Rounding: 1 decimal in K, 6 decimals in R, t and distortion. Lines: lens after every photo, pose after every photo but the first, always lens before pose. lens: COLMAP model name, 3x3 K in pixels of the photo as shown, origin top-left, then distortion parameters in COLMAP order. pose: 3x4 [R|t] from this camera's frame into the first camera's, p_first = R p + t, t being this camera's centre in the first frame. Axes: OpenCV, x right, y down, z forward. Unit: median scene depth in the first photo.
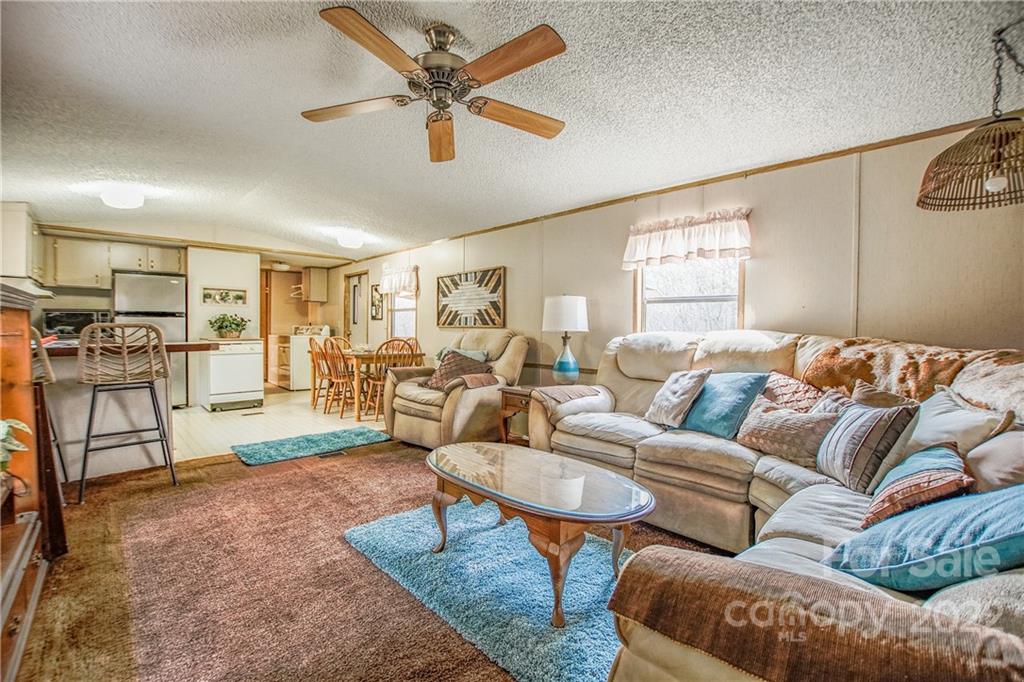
lens RADIAL K [[452.4, 0, 510.6], [0, 452.4, 338.0], [0, 0, 1]] dist [-0.020523, 0.000440]
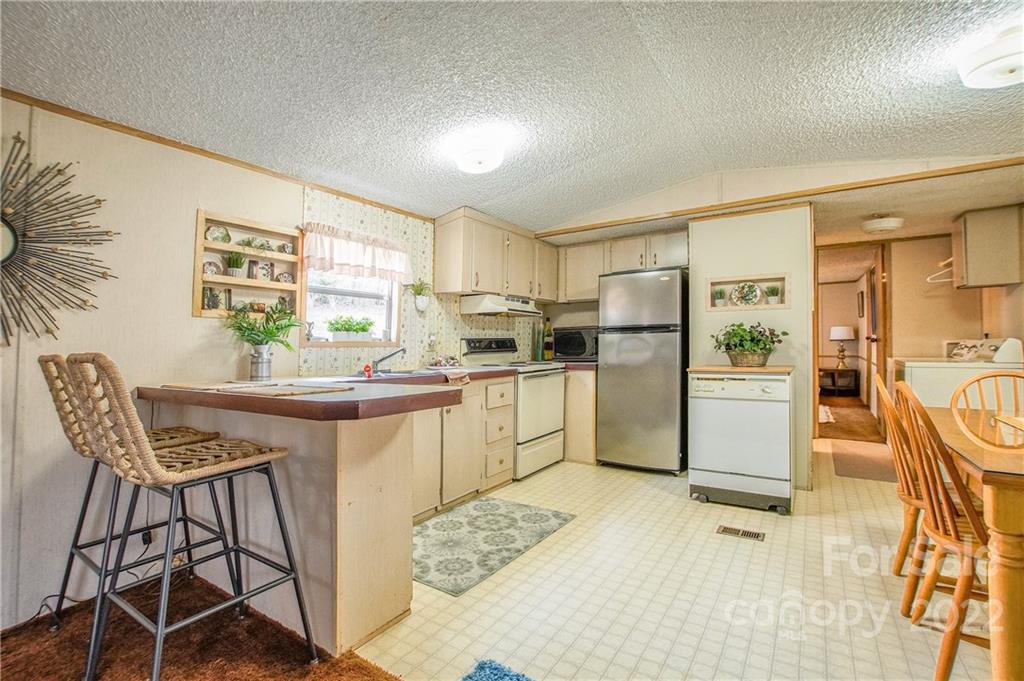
lens RADIAL K [[452.4, 0, 484.3], [0, 452.4, 346.3], [0, 0, 1]] dist [-0.020523, 0.000440]
pose [[0.212747, -0.009642, -0.977060, -0.147395], [-0.006667, 0.999914, -0.011319, -0.015659], [0.977085, 0.008922, 0.212665, 0.554878]]
